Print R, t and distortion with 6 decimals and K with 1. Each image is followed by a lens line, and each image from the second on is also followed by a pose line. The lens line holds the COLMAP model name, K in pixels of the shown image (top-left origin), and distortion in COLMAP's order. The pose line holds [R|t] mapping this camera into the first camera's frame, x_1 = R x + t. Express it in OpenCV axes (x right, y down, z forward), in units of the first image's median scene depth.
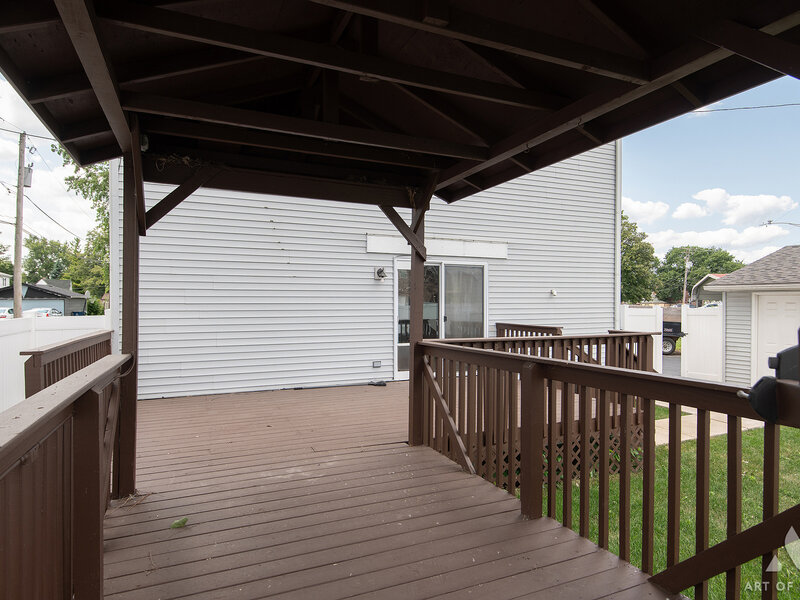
lens RADIAL K [[455.5, 0, 400.0], [0, 455.5, 300.0], [0, 0, 1]] dist [0.000719, 0.000018]
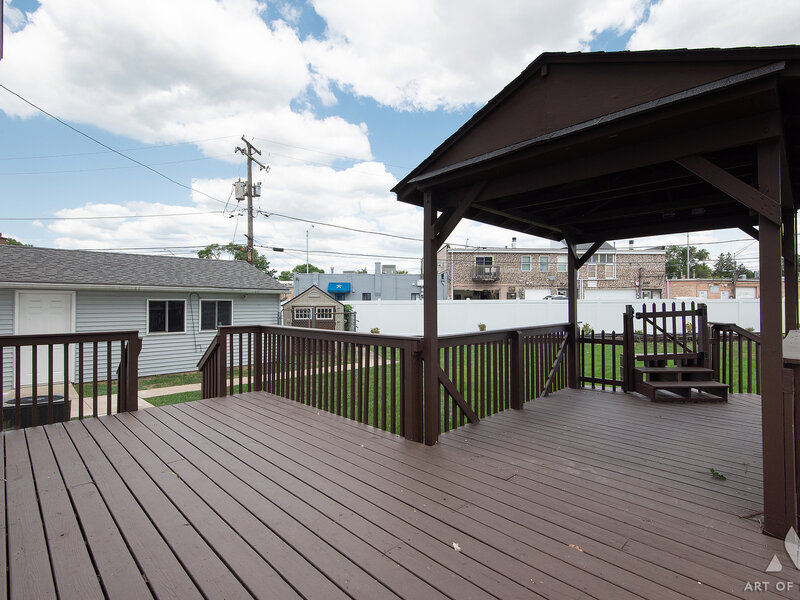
lens RADIAL K [[402.5, 0, 397.8], [0, 402.5, 302.1], [0, 0, 1]] dist [0.036738, -0.026462]
pose [[-0.344172, -0.000625, 0.938906, -0.897618], [-0.004699, 0.999988, -0.001056, 0.017087], [-0.938895, -0.004776, -0.344171, 1.613448]]
